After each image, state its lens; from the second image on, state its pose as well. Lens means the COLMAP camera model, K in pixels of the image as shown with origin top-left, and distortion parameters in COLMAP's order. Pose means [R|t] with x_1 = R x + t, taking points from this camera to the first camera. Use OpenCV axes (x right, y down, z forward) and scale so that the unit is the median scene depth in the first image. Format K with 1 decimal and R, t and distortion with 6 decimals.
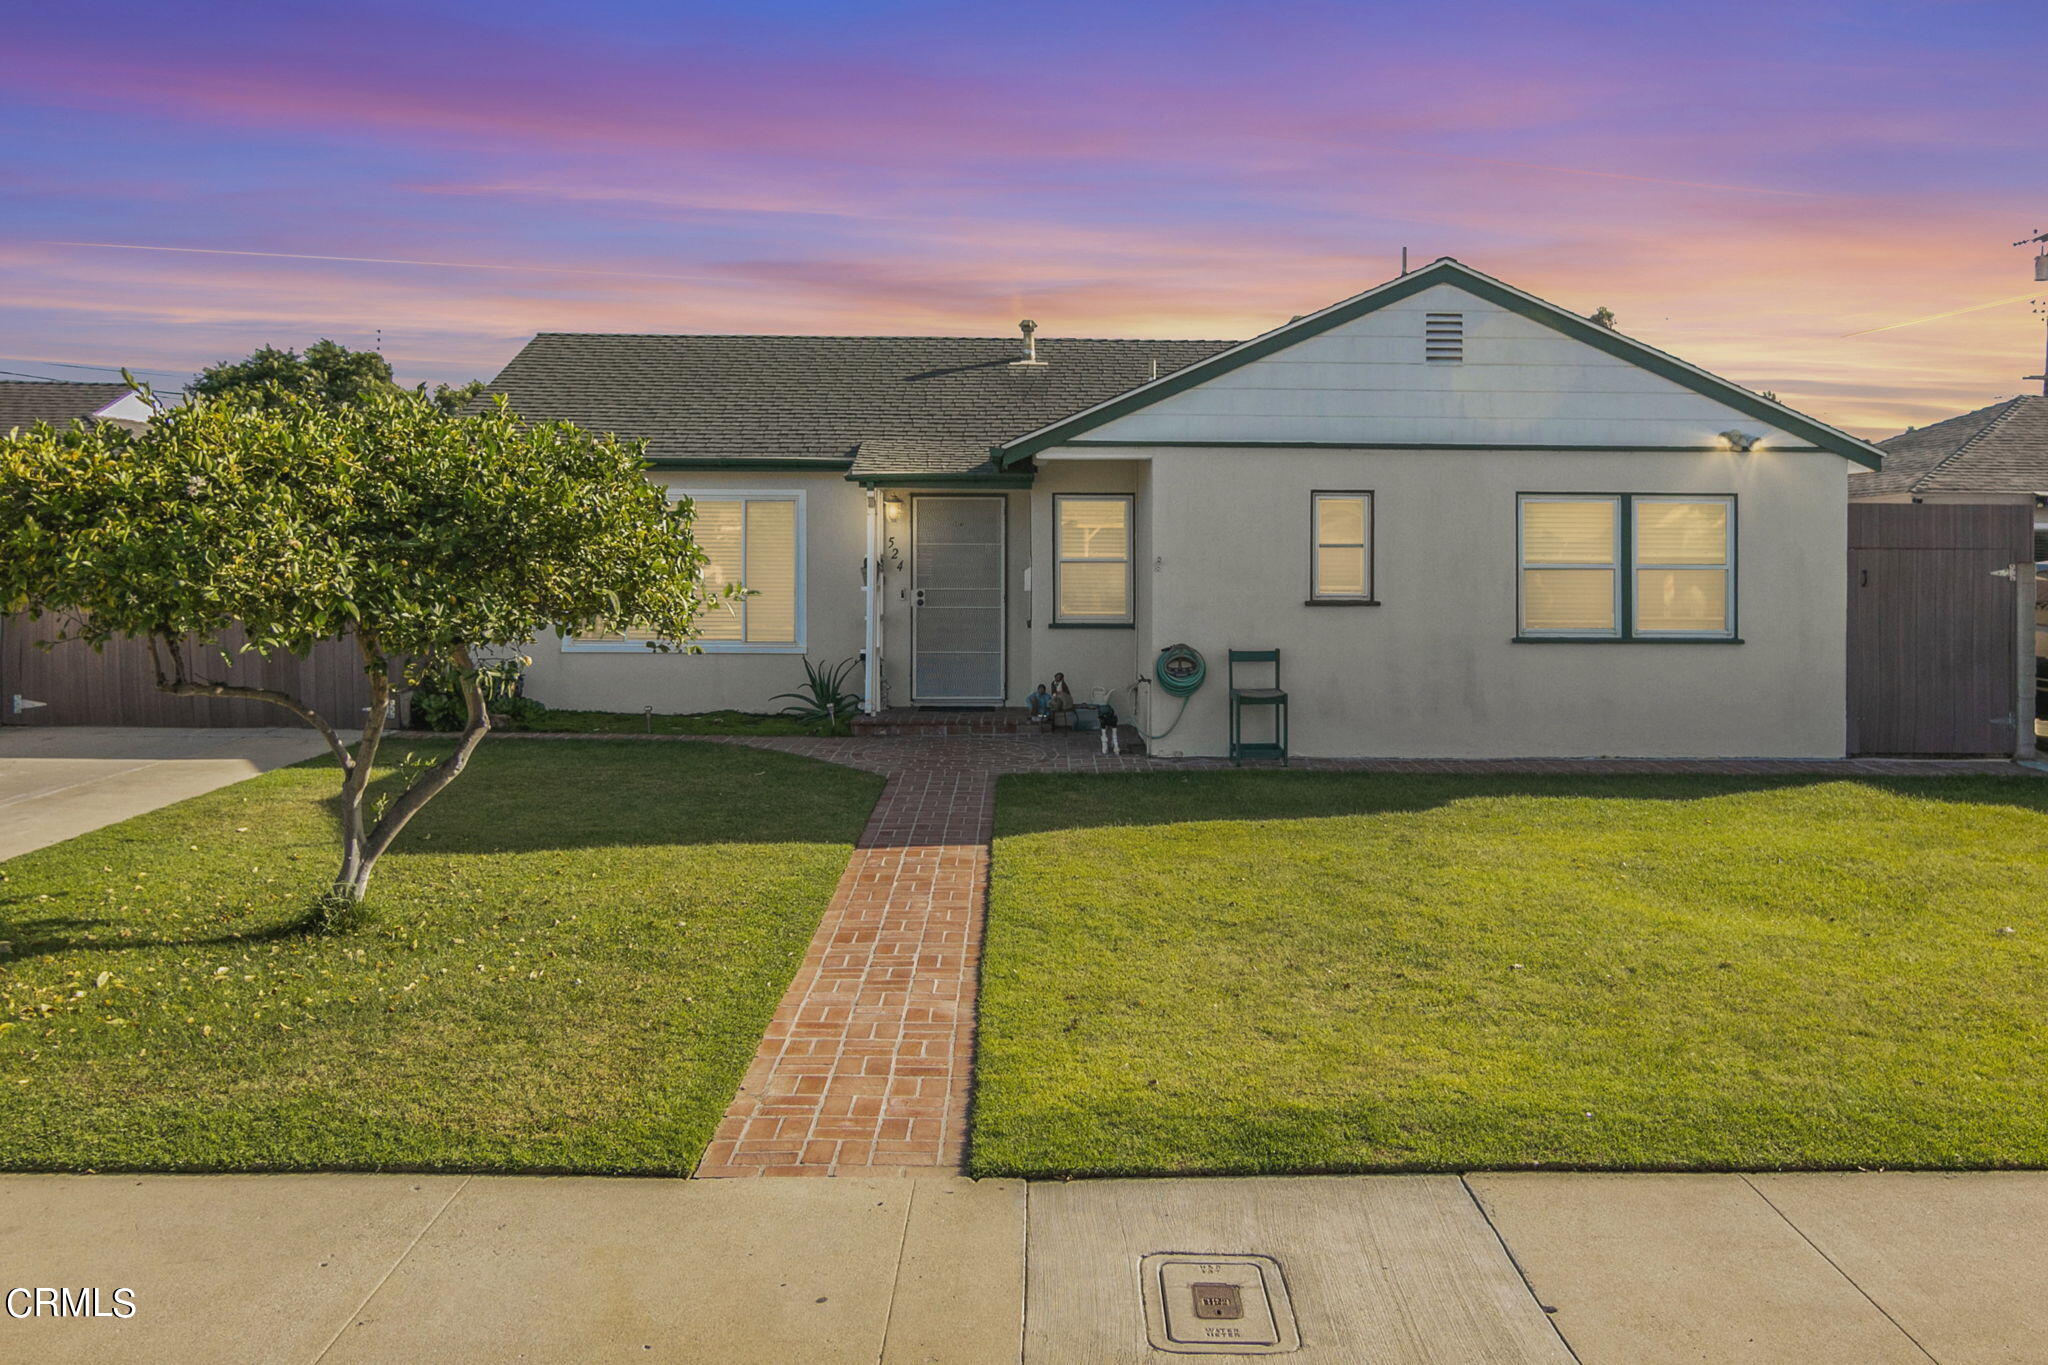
lens RADIAL K [[1180.7, 0, 1024.0], [0, 1180.7, 592.1], [0, 0, 1]] dist [-0.004213, 0.000099]
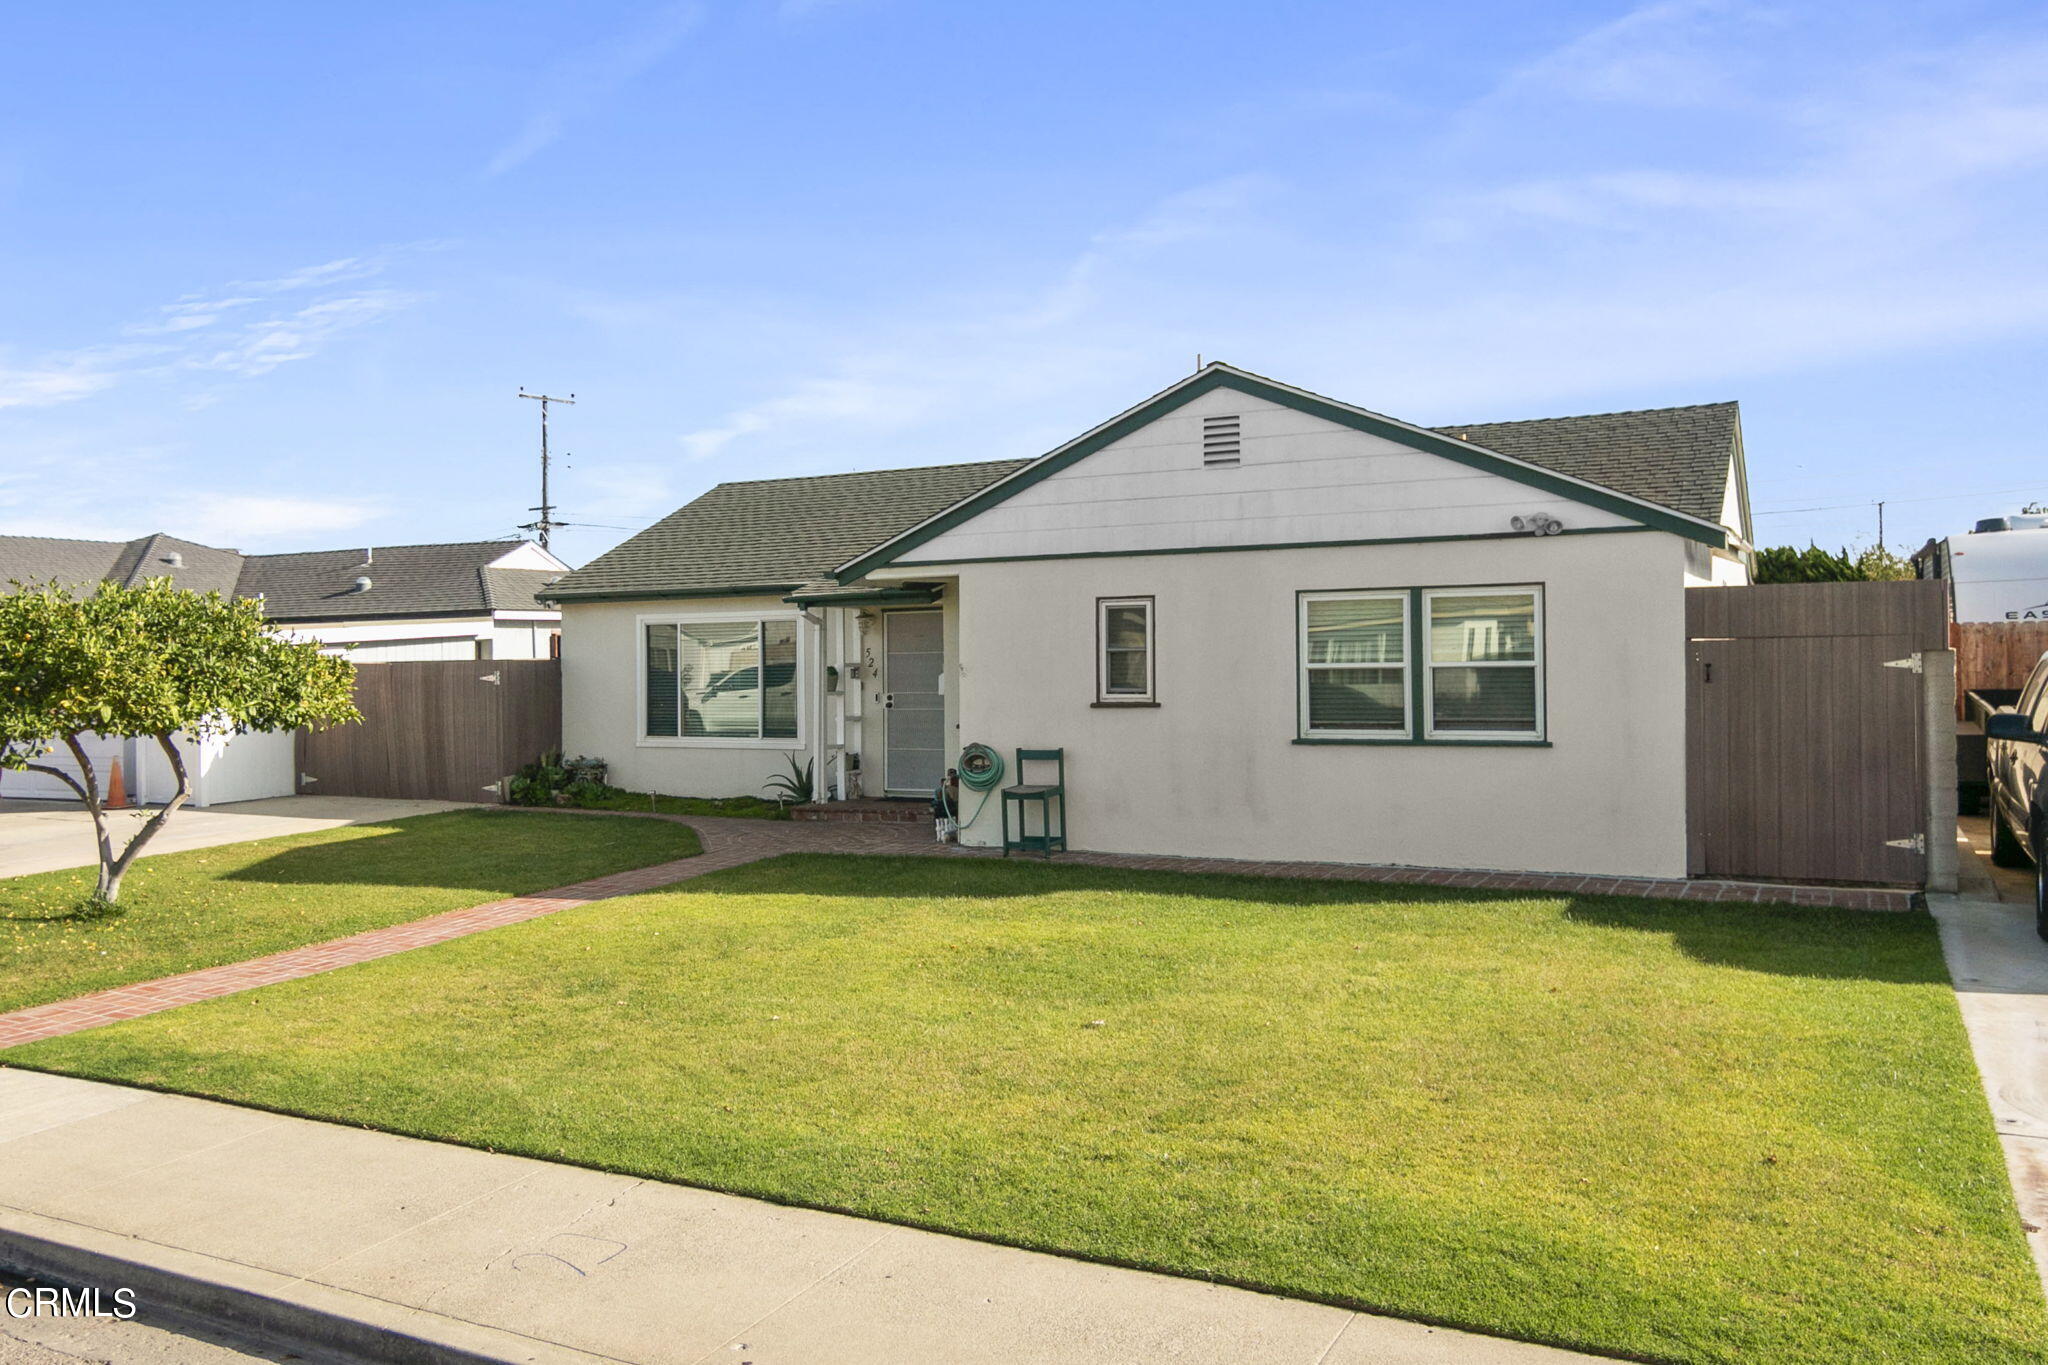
lens RADIAL K [[1161.1, 0, 1032.6], [0, 1161.1, 672.0], [0, 0, 1]] dist [-0.005329, -0.000468]
pose [[0.928466, -0.015308, -0.371102, 0.571257], [0.008238, 0.999753, -0.020629, 0.001225], [0.371327, 0.016097, 0.928363, 0.020592]]
